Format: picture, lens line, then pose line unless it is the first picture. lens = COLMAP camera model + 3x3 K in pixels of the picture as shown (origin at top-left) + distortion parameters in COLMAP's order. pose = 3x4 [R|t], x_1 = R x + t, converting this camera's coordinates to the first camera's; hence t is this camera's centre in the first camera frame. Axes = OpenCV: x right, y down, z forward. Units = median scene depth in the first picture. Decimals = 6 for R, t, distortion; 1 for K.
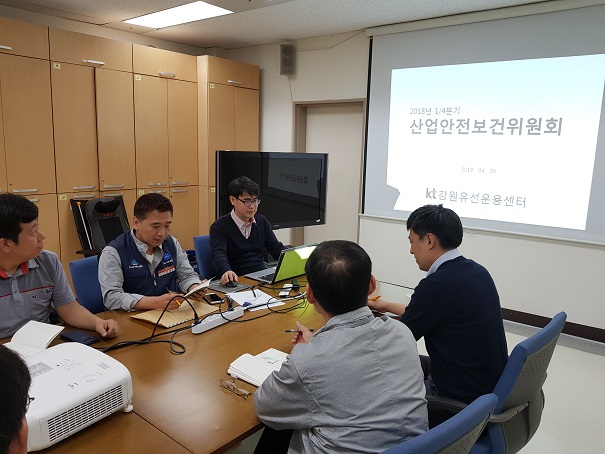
lens RADIAL K [[479.9, 0, 300.7], [0, 479.9, 225.4], [0, 0, 1]] dist [0.031016, -0.068784]
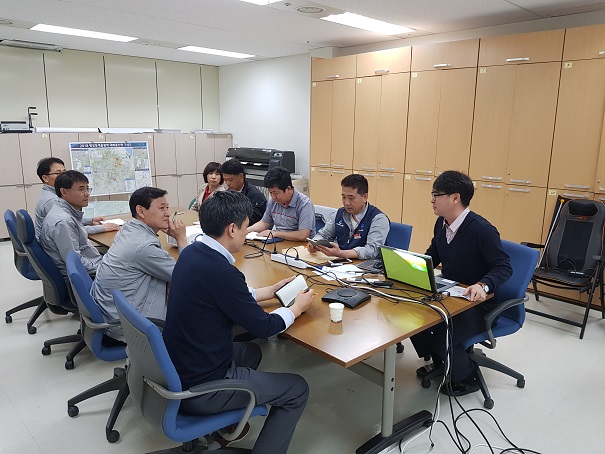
lens RADIAL K [[479.9, 0, 305.2], [0, 479.9, 228.8], [0, 0, 1]] dist [0.031016, -0.068784]
pose [[-0.117170, 0.171885, -0.978124, 0.616484], [-0.180446, 0.964829, 0.191165, -0.089409], [0.976581, 0.198897, -0.082033, 0.613493]]
